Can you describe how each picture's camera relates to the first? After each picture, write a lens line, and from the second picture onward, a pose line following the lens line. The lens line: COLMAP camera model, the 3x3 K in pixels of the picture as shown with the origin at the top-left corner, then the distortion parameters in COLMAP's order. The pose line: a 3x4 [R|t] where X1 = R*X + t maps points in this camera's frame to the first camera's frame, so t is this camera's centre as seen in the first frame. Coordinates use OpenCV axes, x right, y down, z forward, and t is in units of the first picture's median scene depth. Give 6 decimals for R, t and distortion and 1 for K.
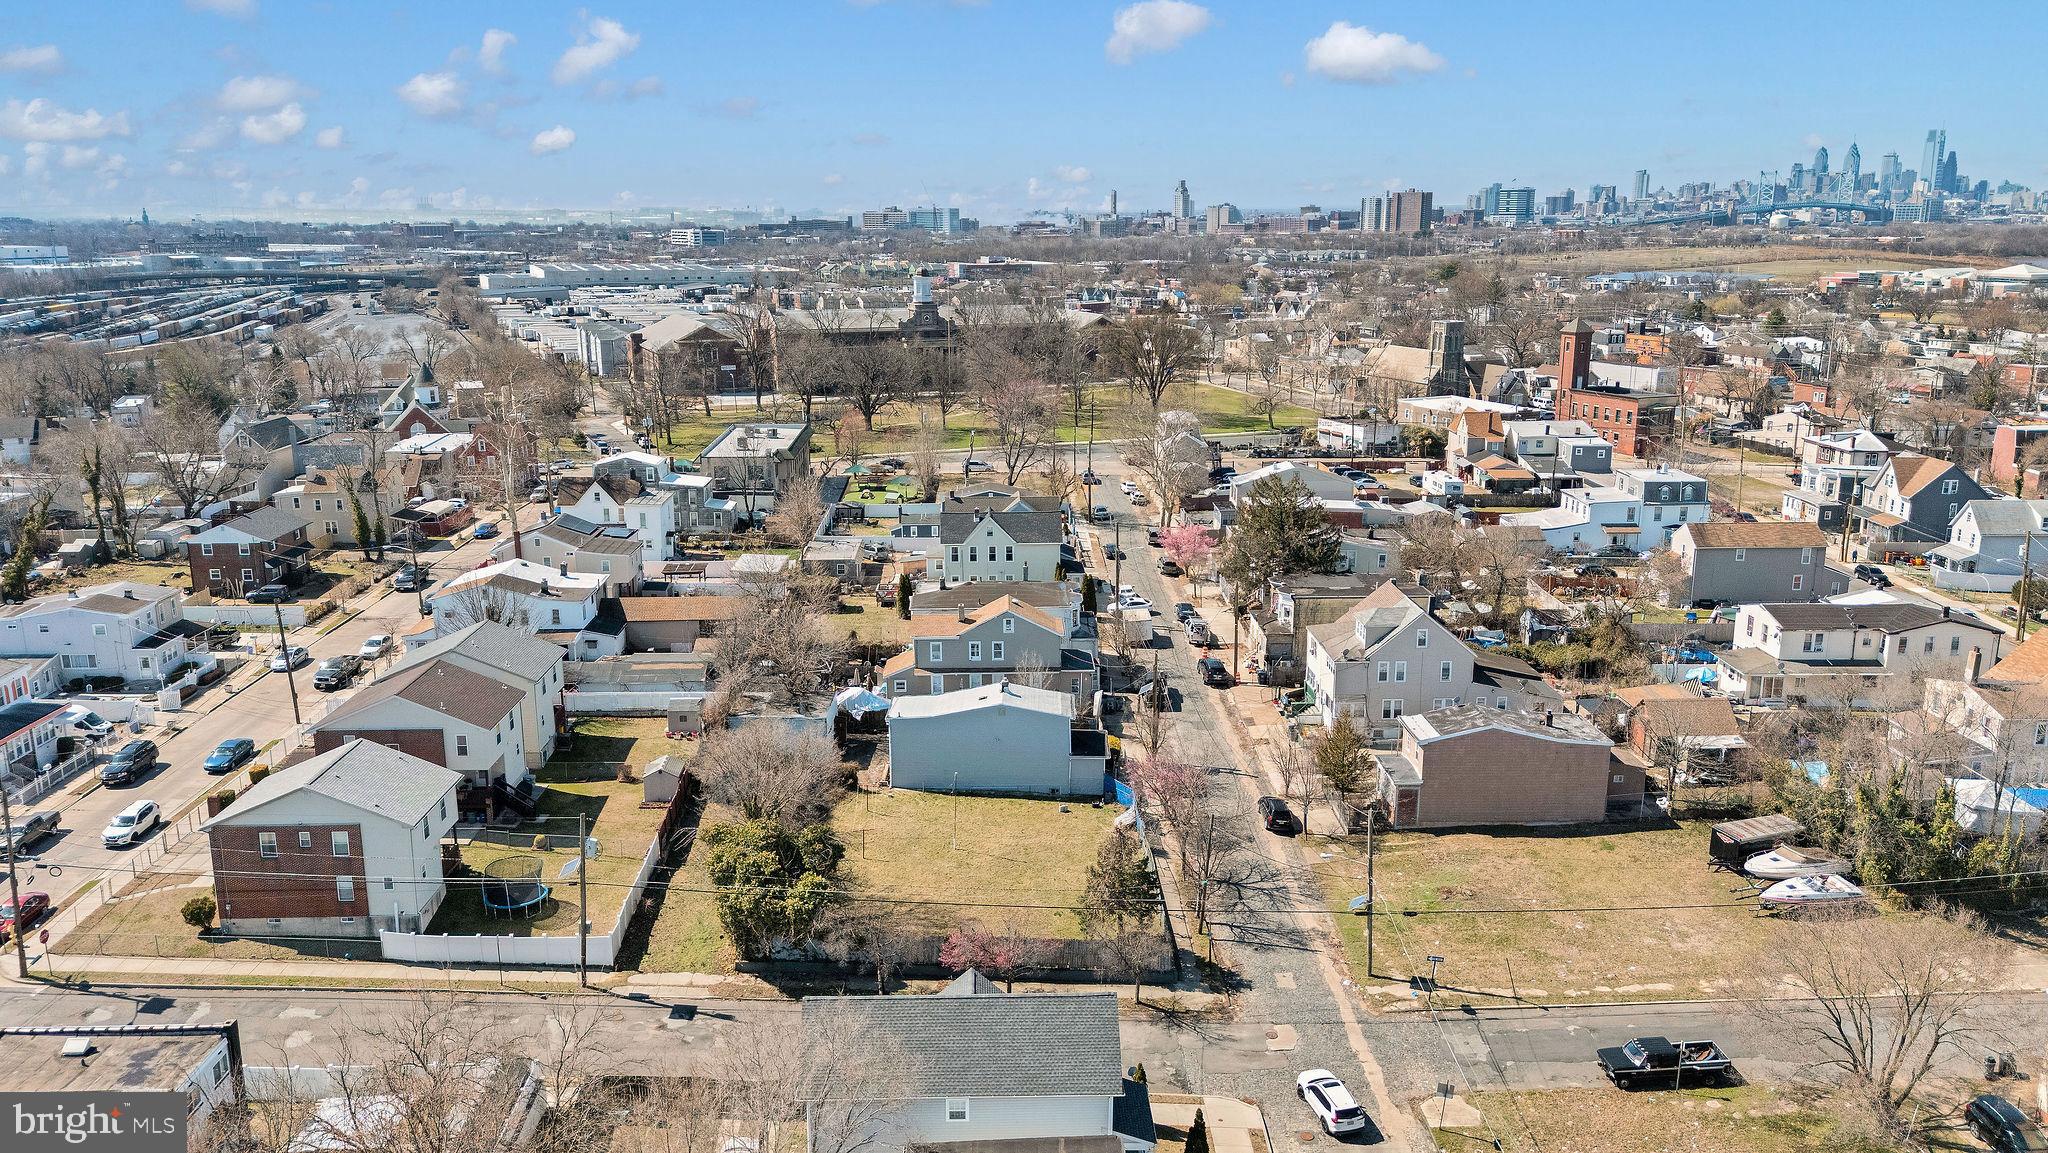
lens RADIAL K [[1526.4, 0, 1022.8], [0, 1526.4, 571.3], [0, 0, 1]] dist [0.082827, -0.082352]
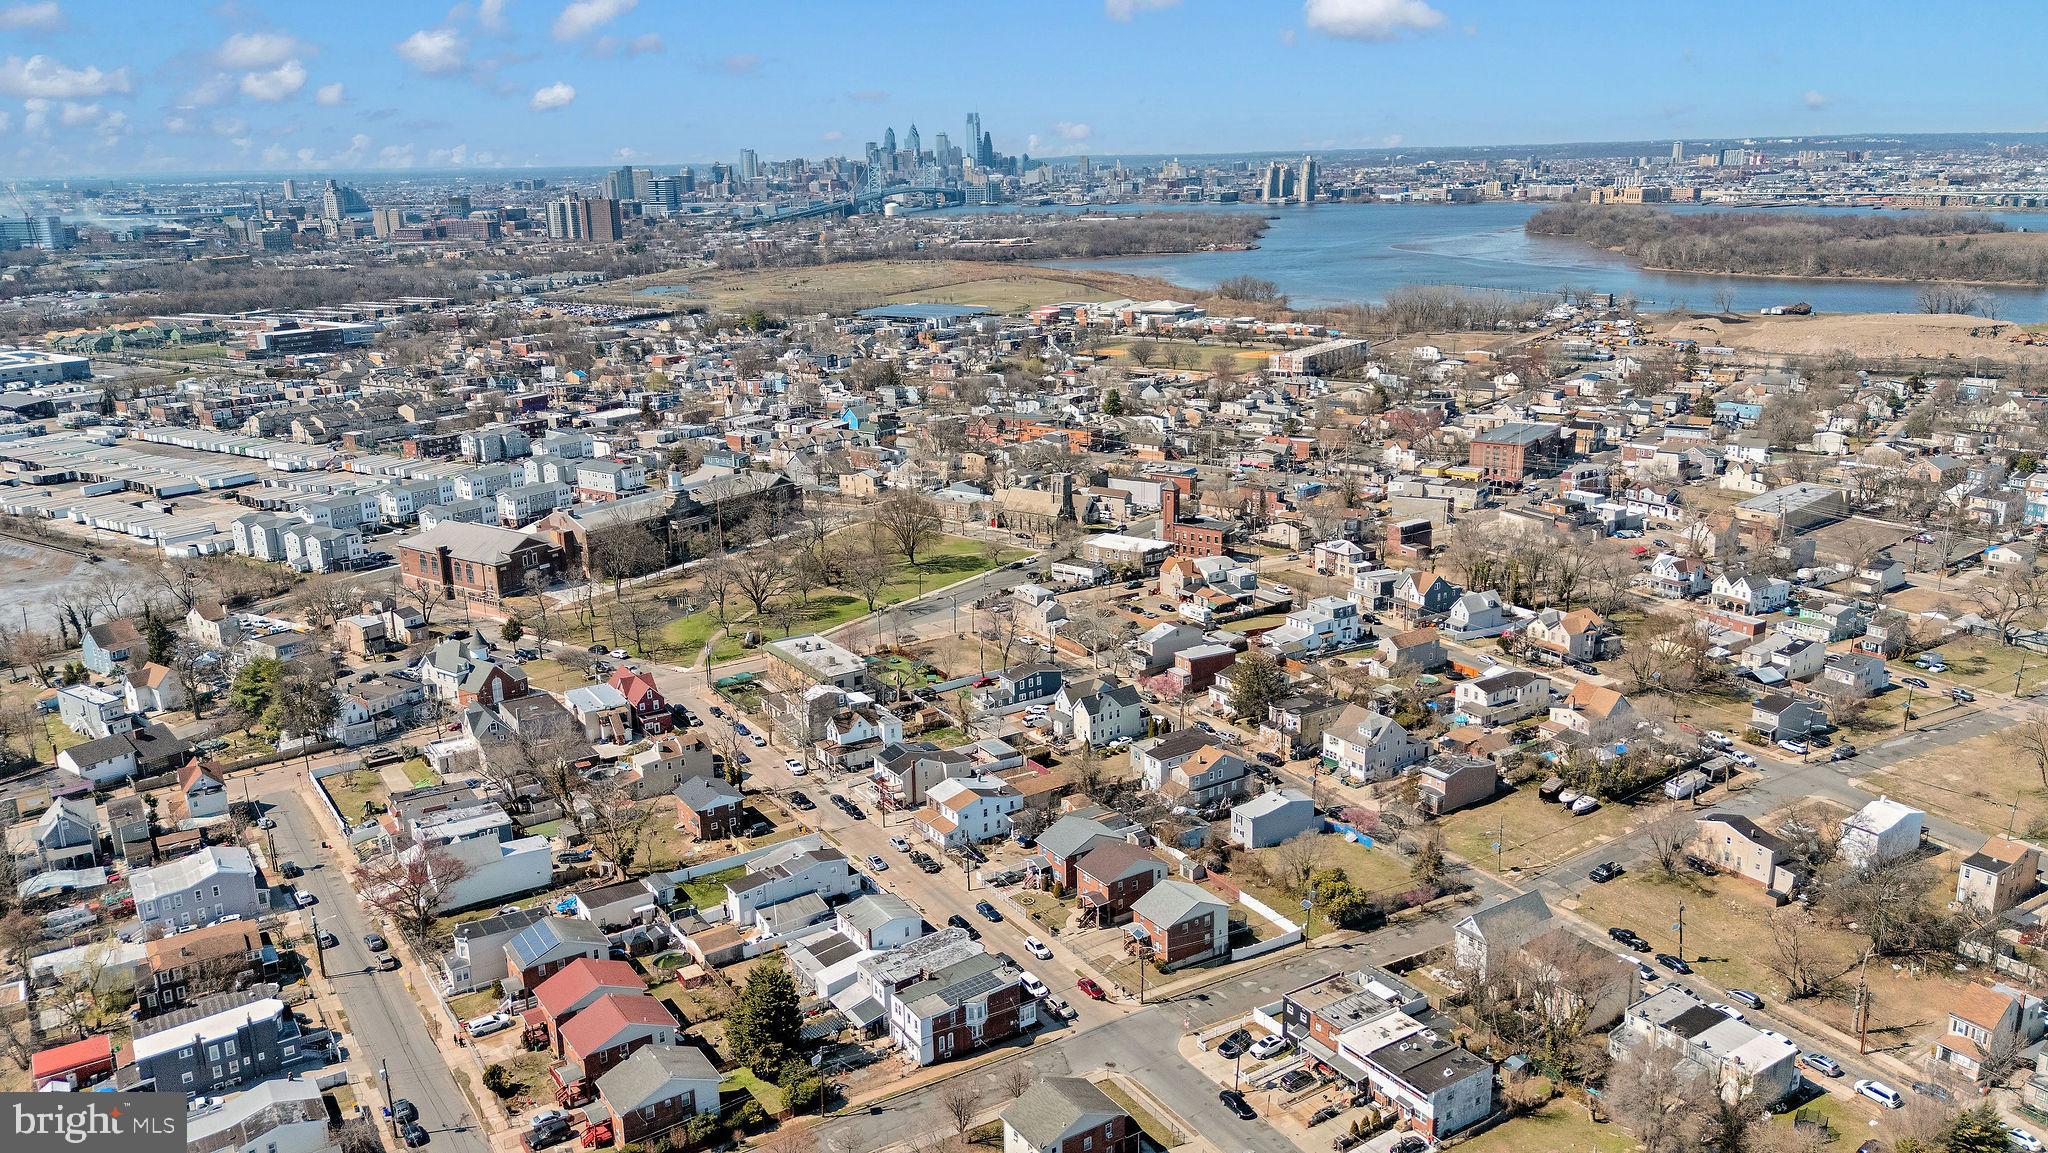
lens RADIAL K [[1526.4, 0, 1024.3], [0, 1526.4, 580.3], [0, 0, 1]] dist [0.082827, -0.082352]
pose [[0.846714, -0.154288, 0.509187, -1.291674], [0.138978, 0.987941, 0.068252, -0.396582], [-0.513577, 0.012976, 0.857945, -0.664460]]
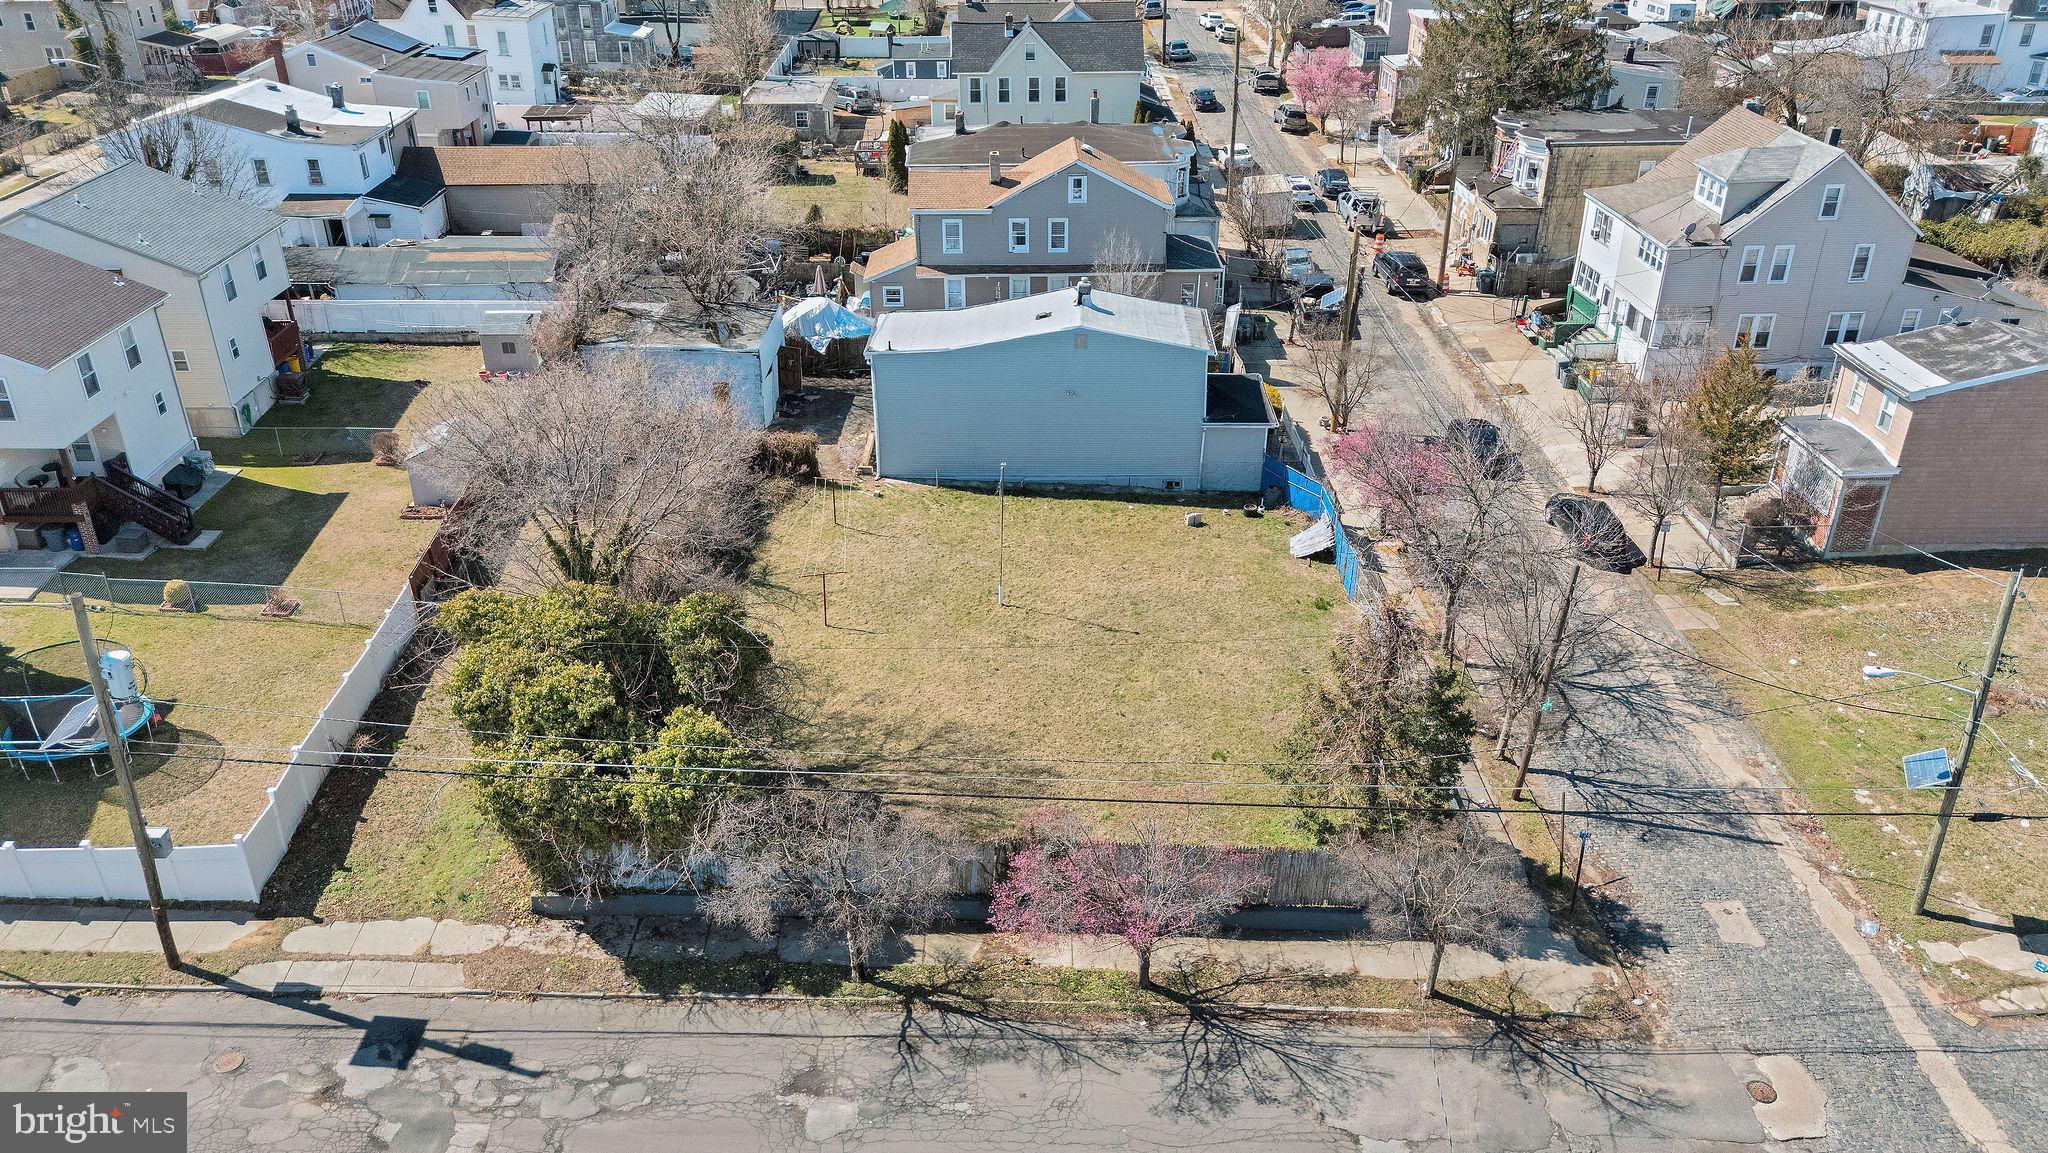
lens RADIAL K [[1526.4, 0, 1024.9], [0, 1526.4, 587.8], [0, 0, 1]] dist [0.082827, -0.082352]
pose [[0.999999, 0.001666, 0.000106, -0.029749], [-0.001640, 0.968291, 0.249818, 0.037423], [0.000314, -0.249818, 0.968293, 0.407849]]
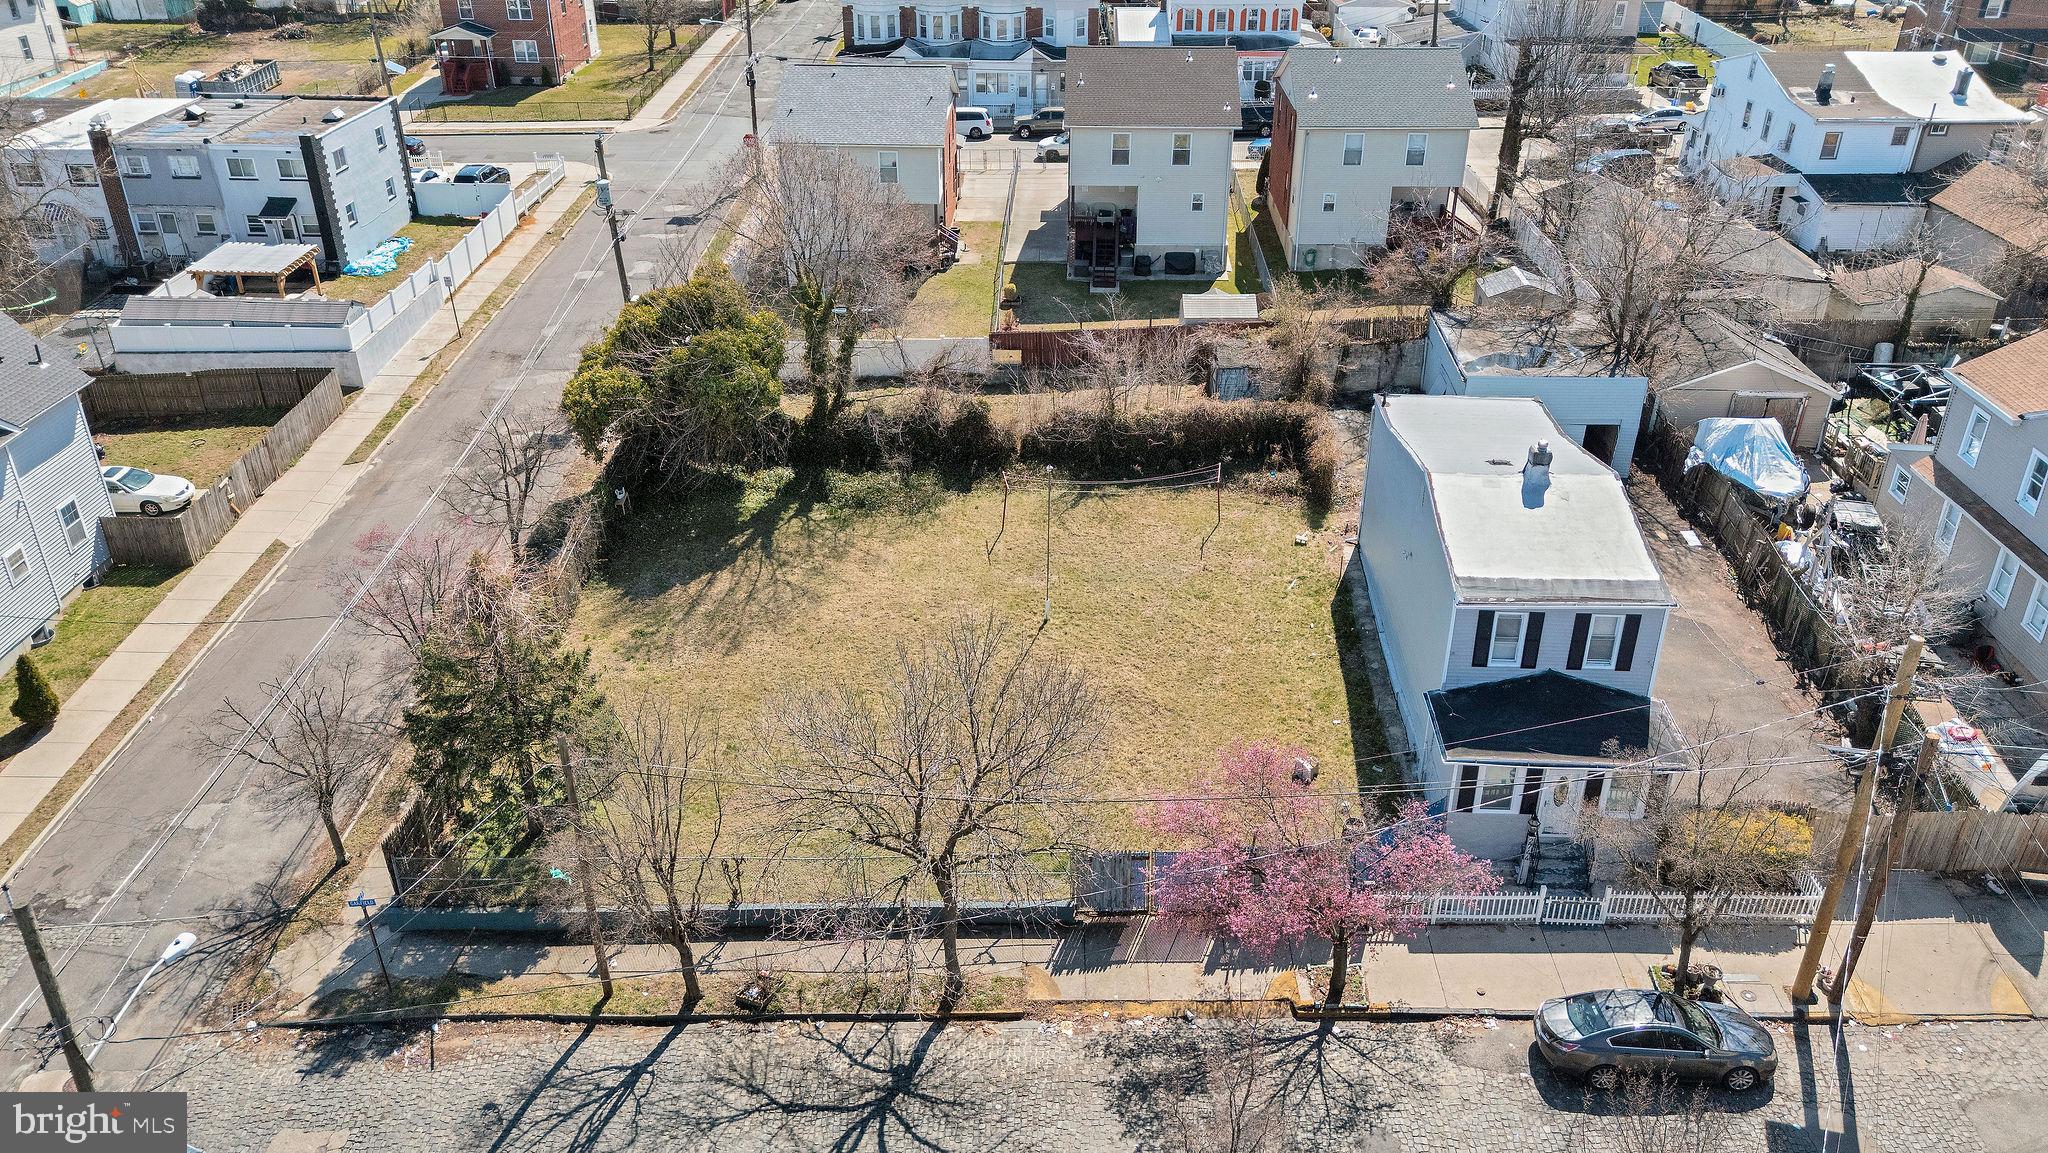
lens RADIAL K [[1526.4, 0, 1029.8], [0, 1526.4, 585.9], [0, 0, 1]] dist [0.082827, -0.082352]
pose [[-0.048944, 0.483905, -0.873751, 0.295342], [-0.232226, 0.845312, 0.481163, -0.042257], [0.971430, 0.226458, 0.071002, 0.787320]]
